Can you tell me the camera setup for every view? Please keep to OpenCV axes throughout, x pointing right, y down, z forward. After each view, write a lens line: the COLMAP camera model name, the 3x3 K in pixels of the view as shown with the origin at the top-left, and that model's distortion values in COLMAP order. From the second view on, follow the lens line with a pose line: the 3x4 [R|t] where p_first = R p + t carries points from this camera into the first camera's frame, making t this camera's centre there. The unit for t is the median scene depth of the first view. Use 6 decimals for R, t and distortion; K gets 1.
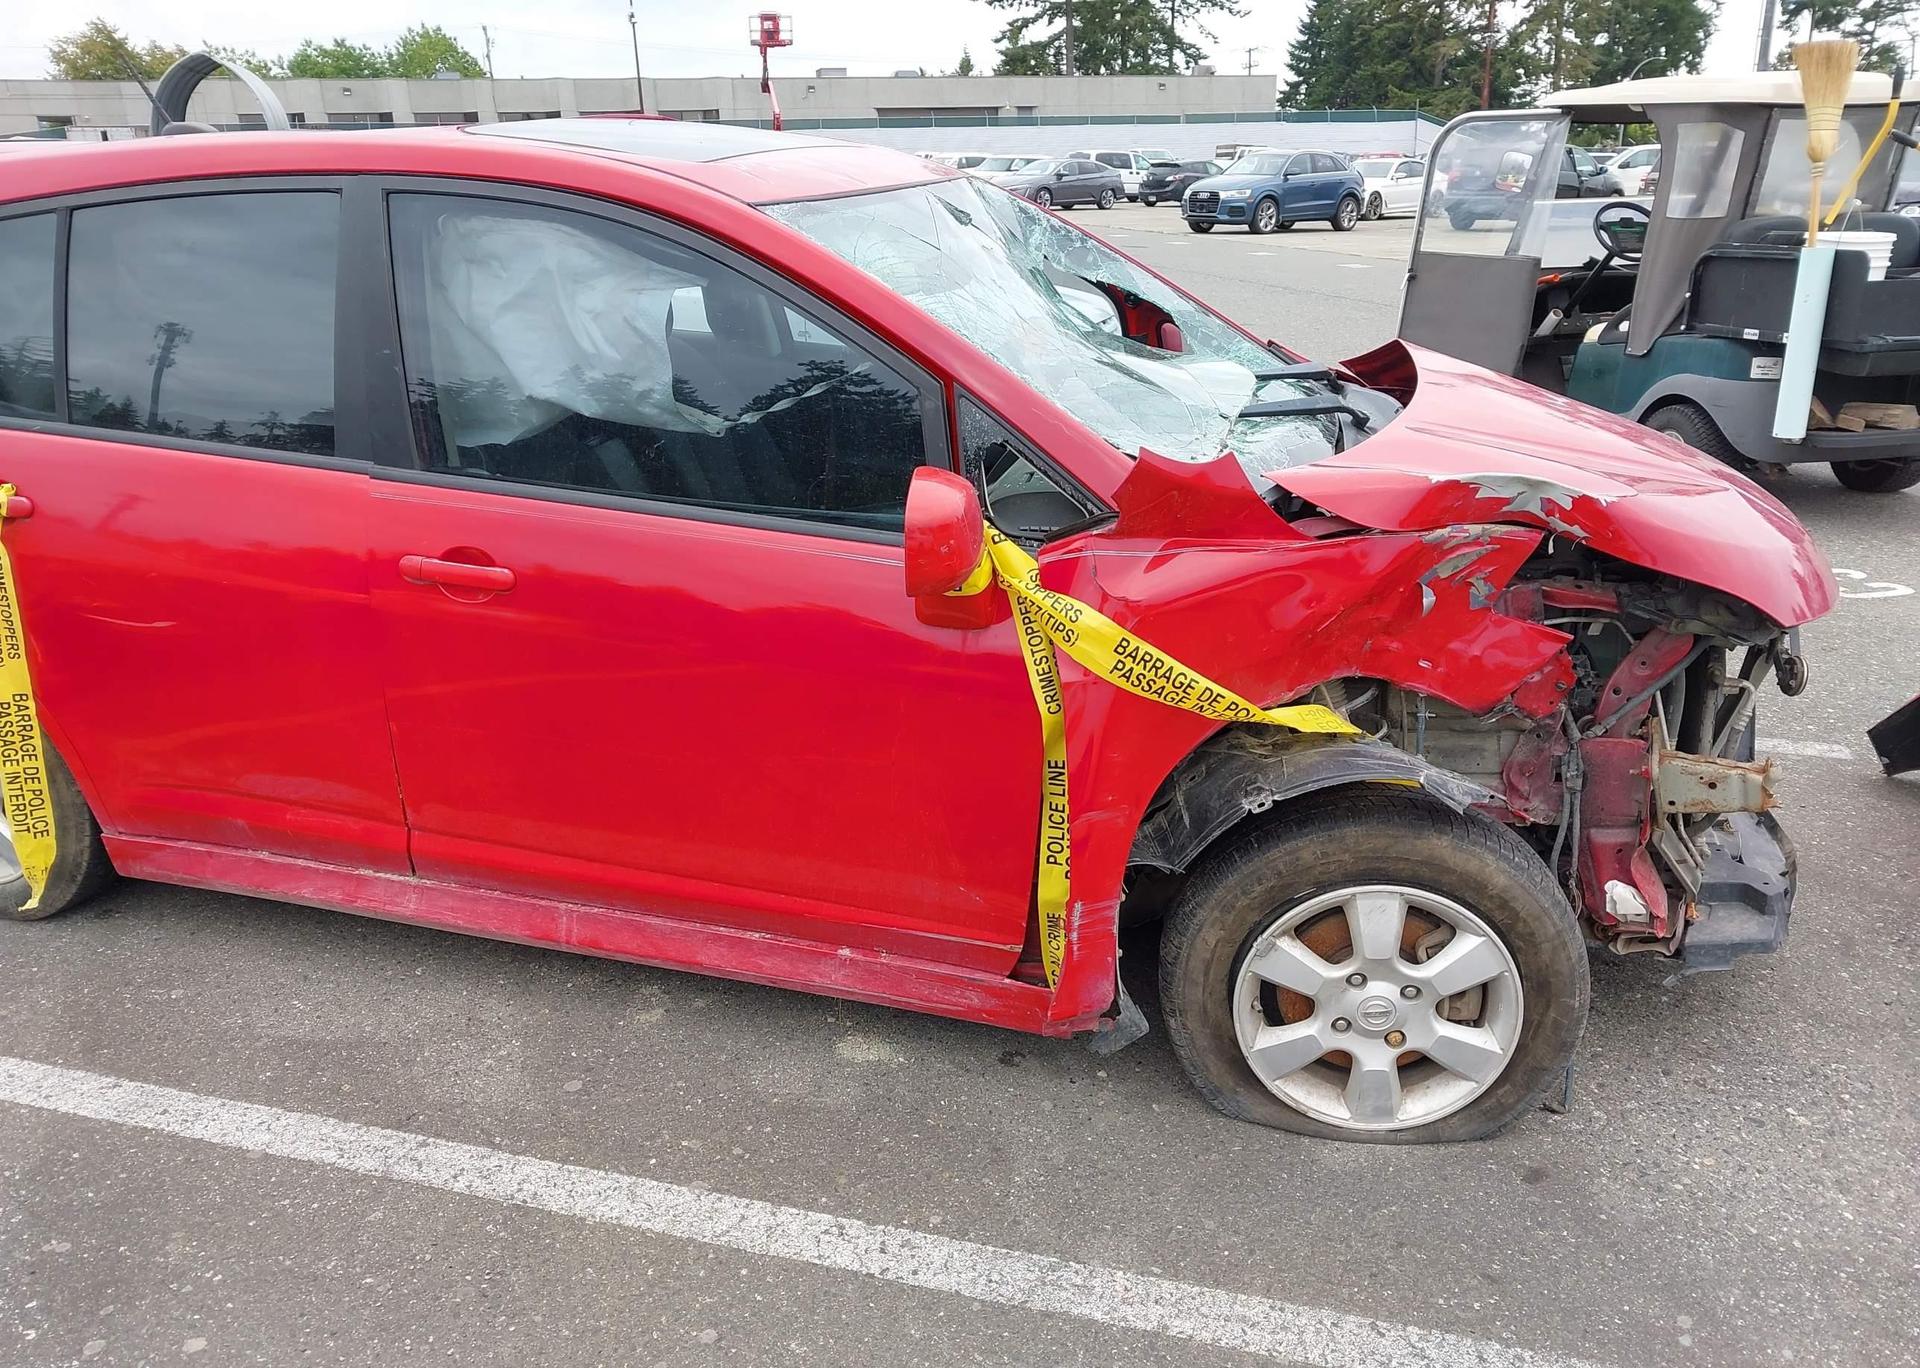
lens RADIAL K [[1517.5, 0, 951.0], [0, 1517.5, 699.6], [0, 0, 1]] dist [0.015315, -0.014262]
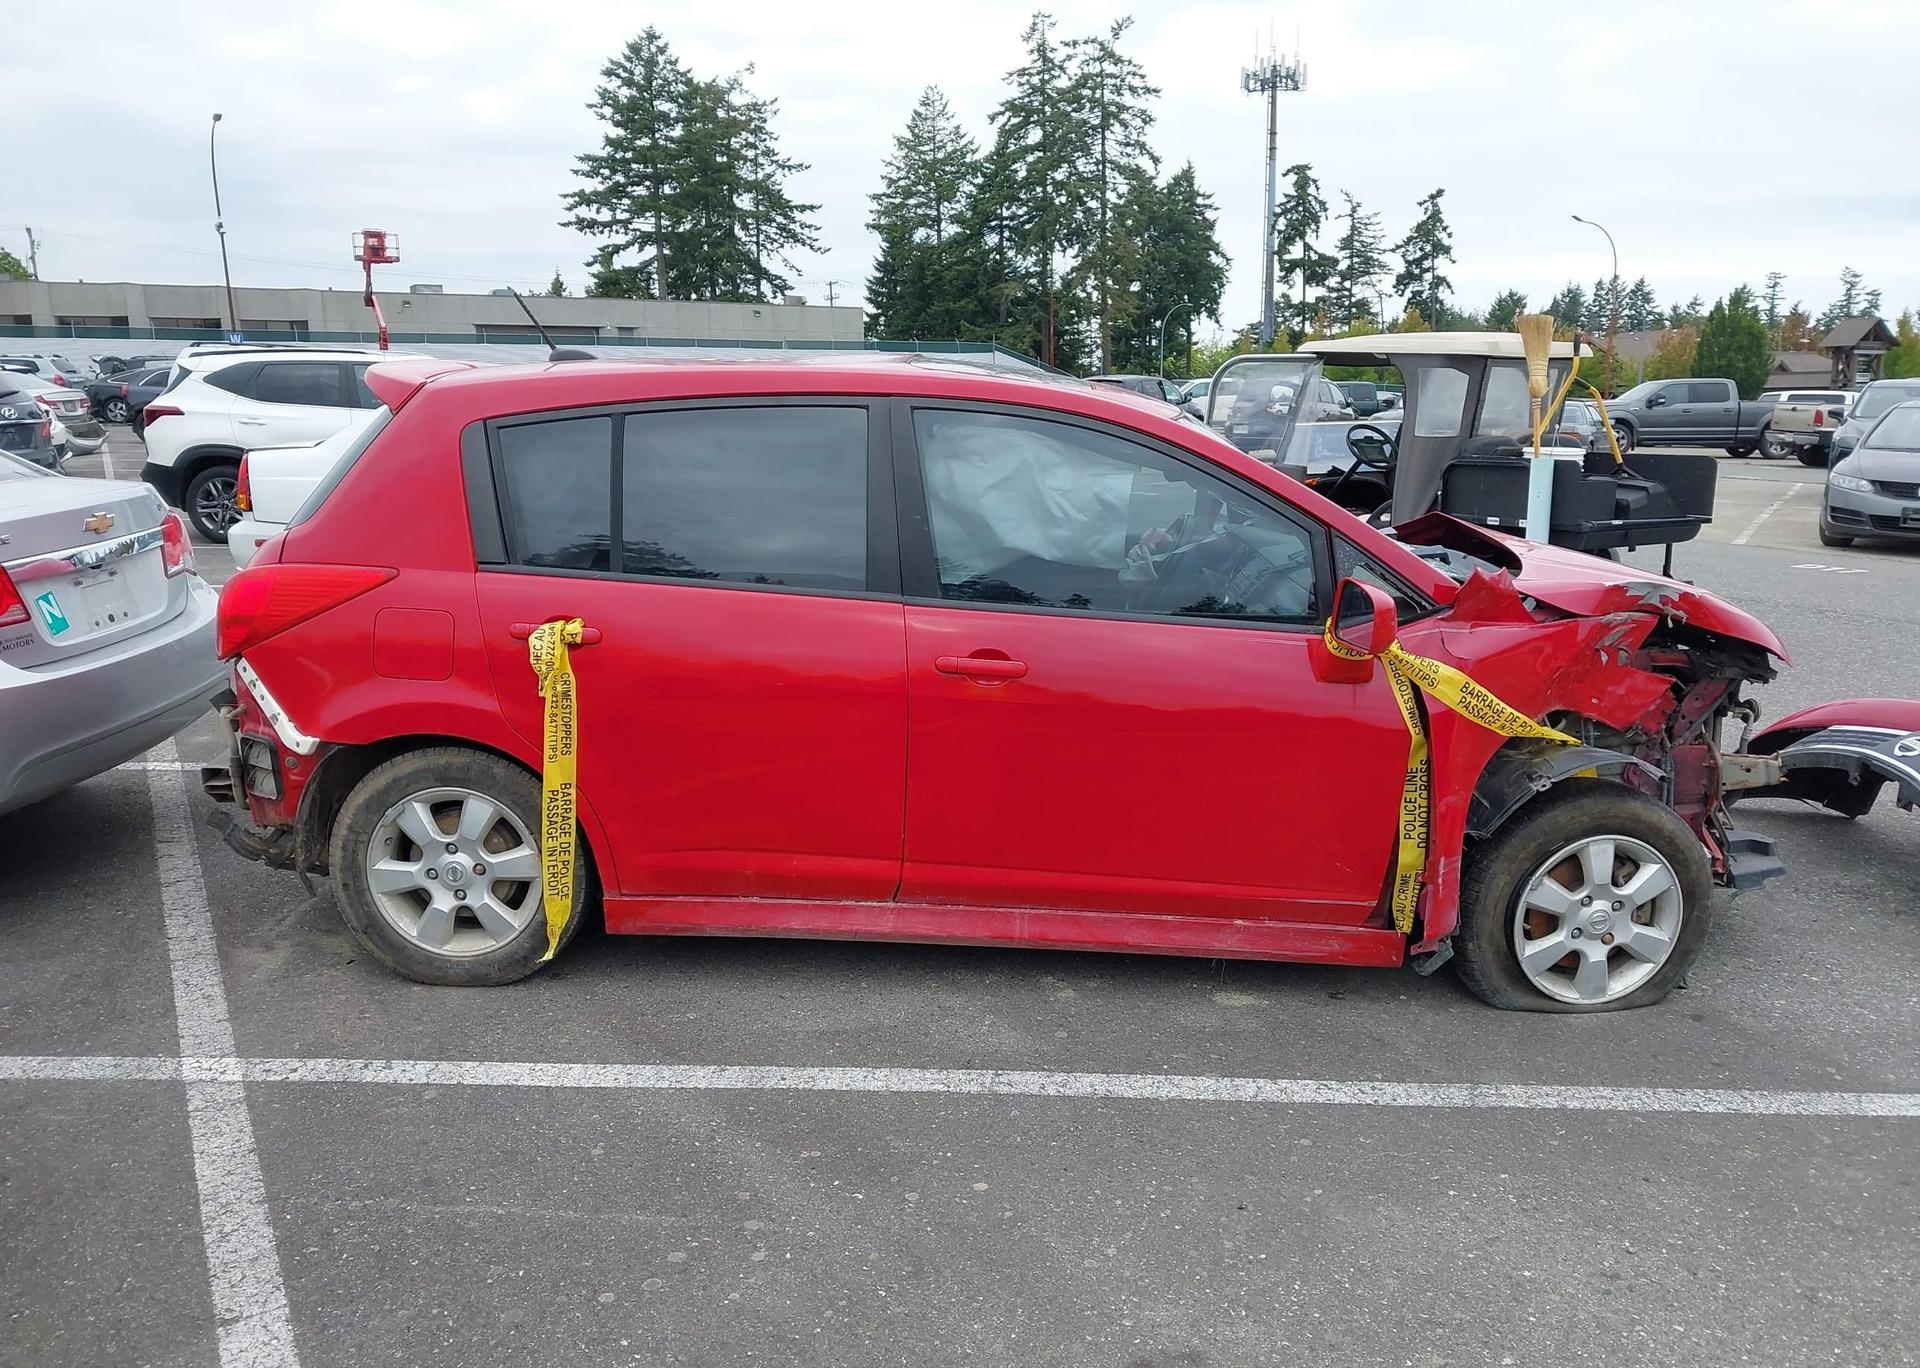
lens RADIAL K [[1517.5, 0, 951.0], [0, 1517.5, 691.8], [0, 0, 1]] dist [0.015315, -0.014262]
pose [[0.964780, -0.032627, 0.261025, -0.678722], [0.068301, 0.989318, -0.128786, 0.113465], [-0.254035, 0.142078, 0.956703, -0.323664]]
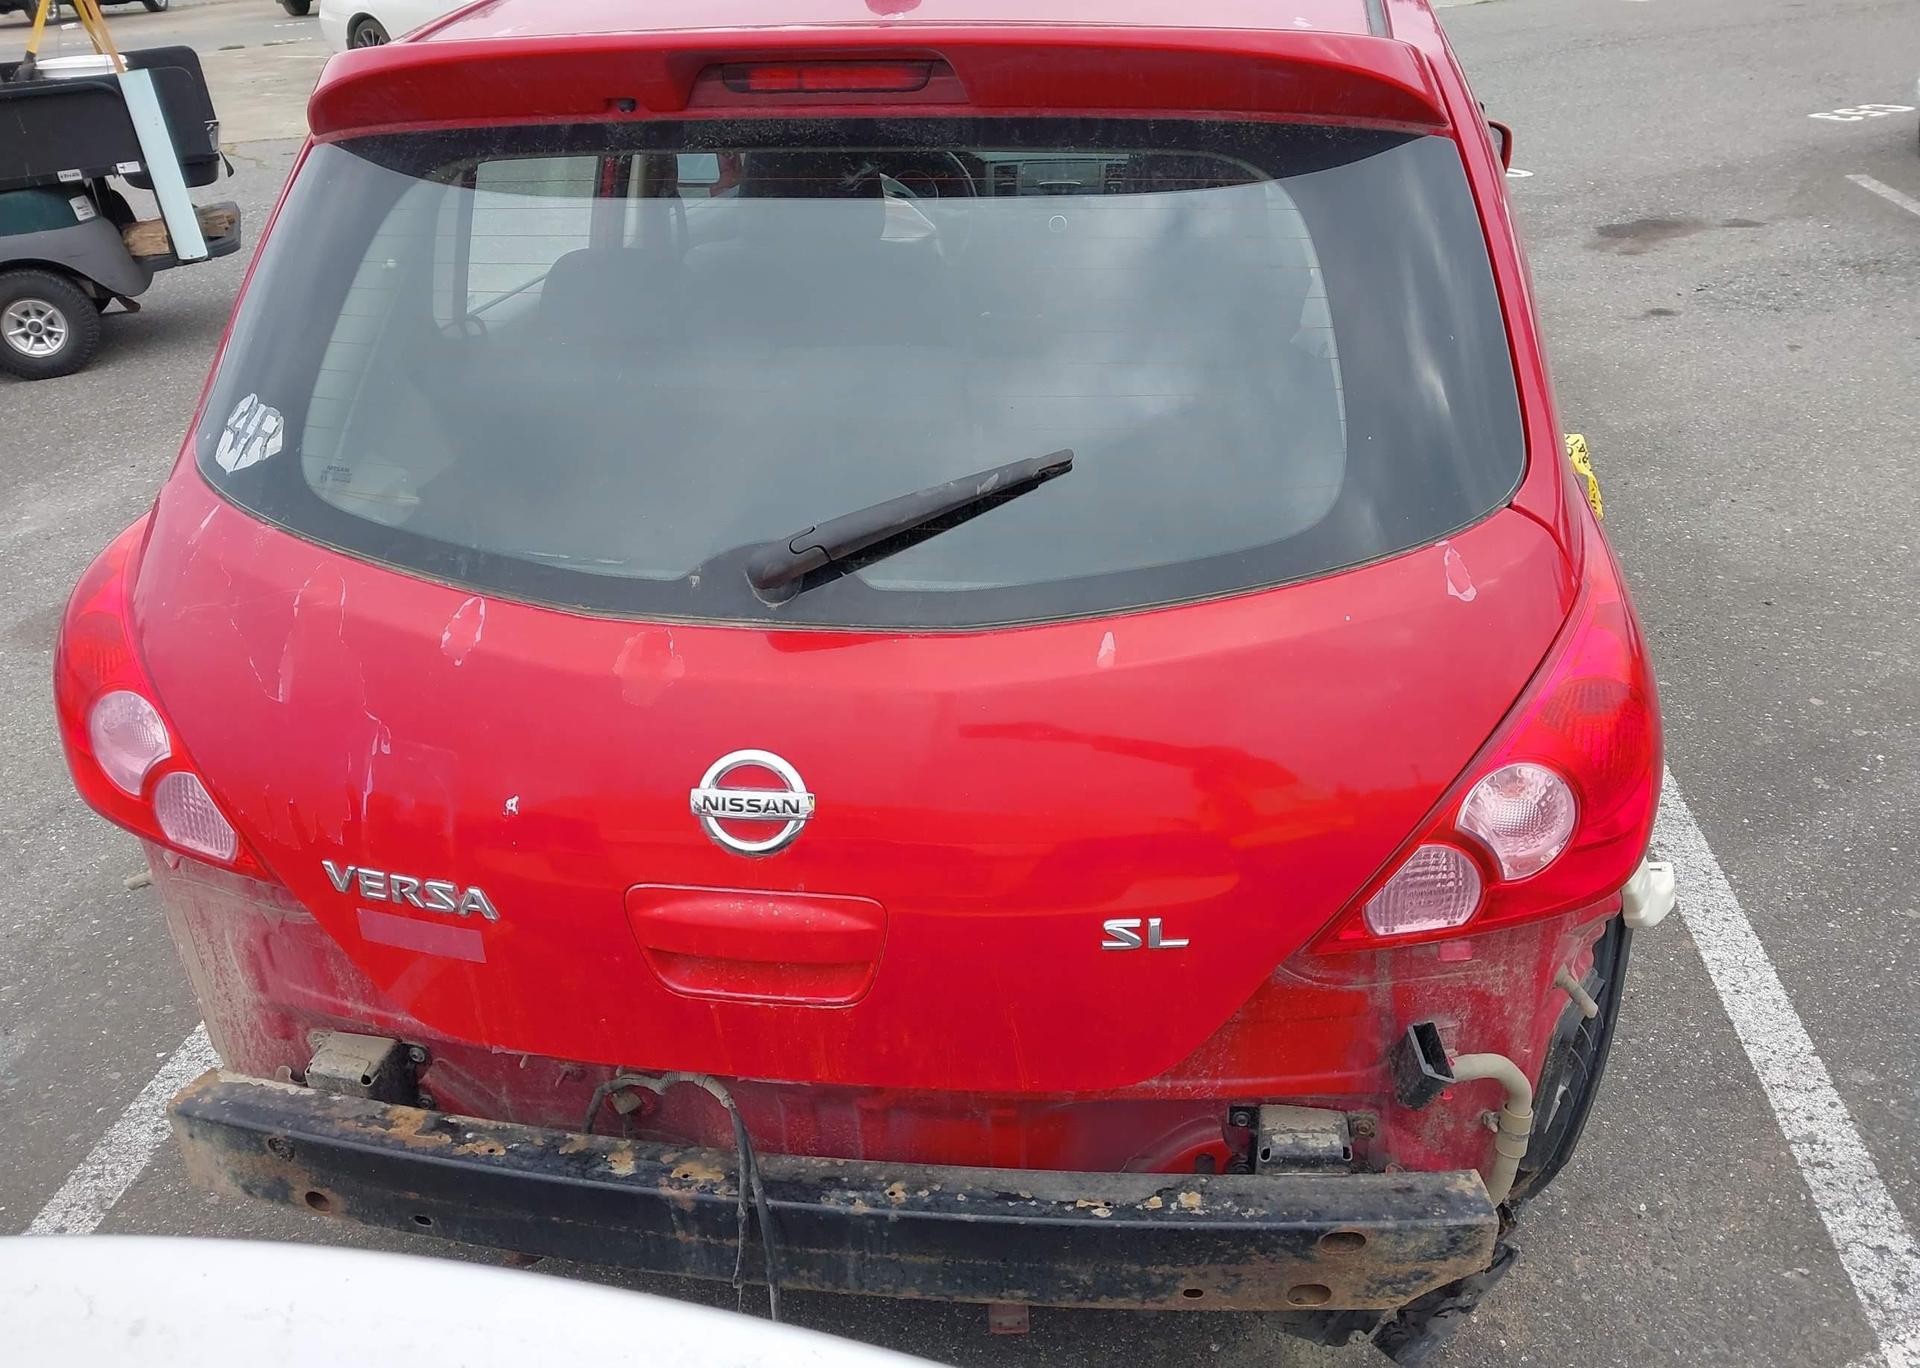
lens RADIAL K [[1517.5, 0, 965.9], [0, 1517.5, 685.0], [0, 0, 1]] dist [0.015315, -0.014262]
pose [[-0.157776, -0.462894, 0.872259, -1.353271], [0.377639, 0.787893, 0.486430, -0.551104], [-0.912412, 0.406146, 0.050496, 1.336079]]
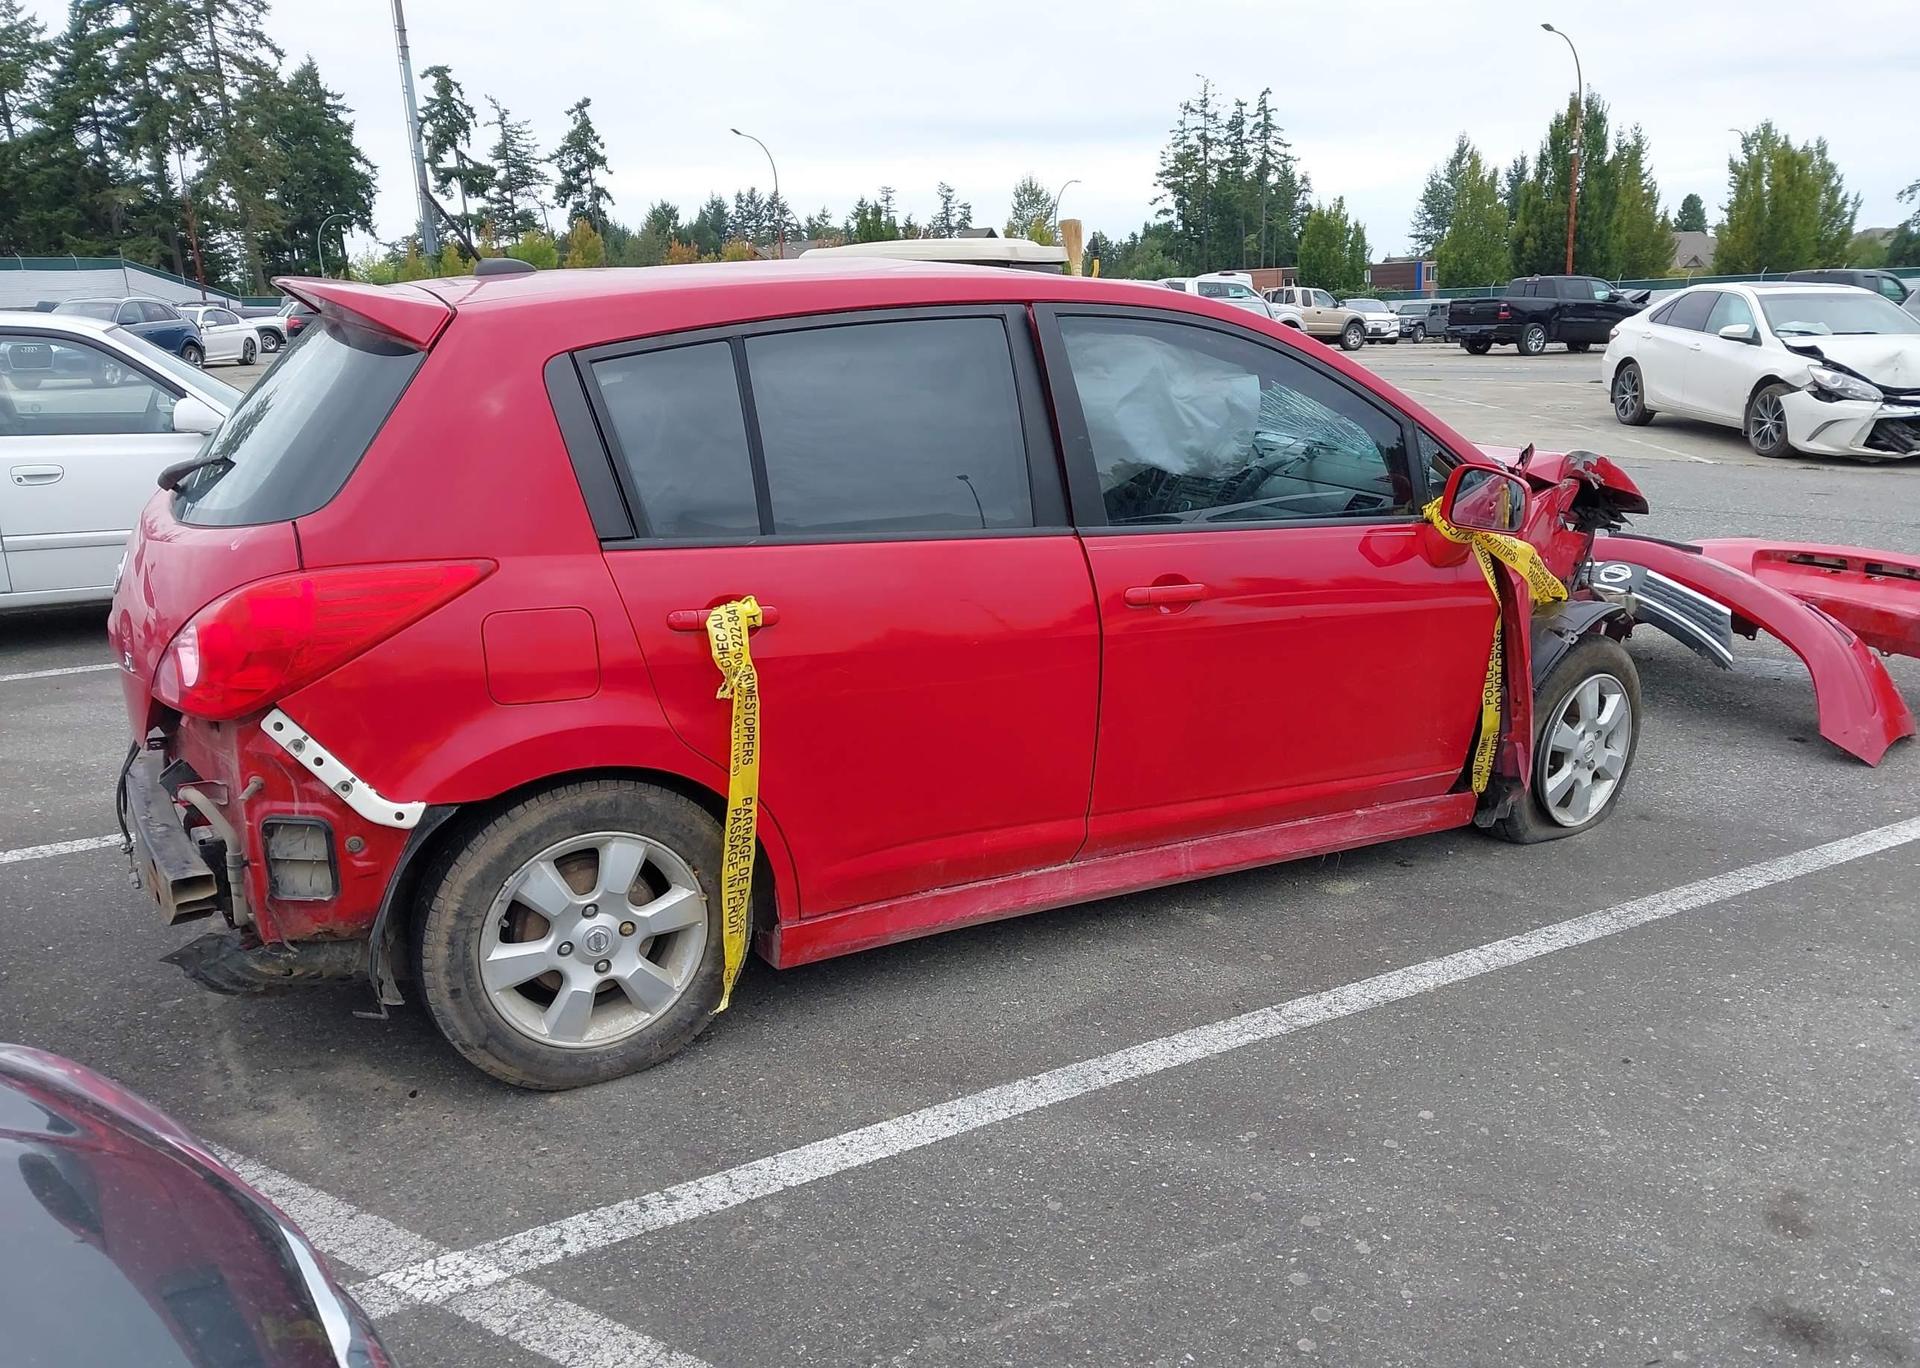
lens RADIAL K [[1517.5, 0, 951.0], [0, 1517.5, 694.9], [0, 0, 1]] dist [0.015315, -0.014262]
pose [[0.701496, -0.183598, 0.688618, -1.302677], [0.246297, 0.969165, 0.007493, -0.050611], [-0.668760, 0.164348, 0.725086, 0.168795]]
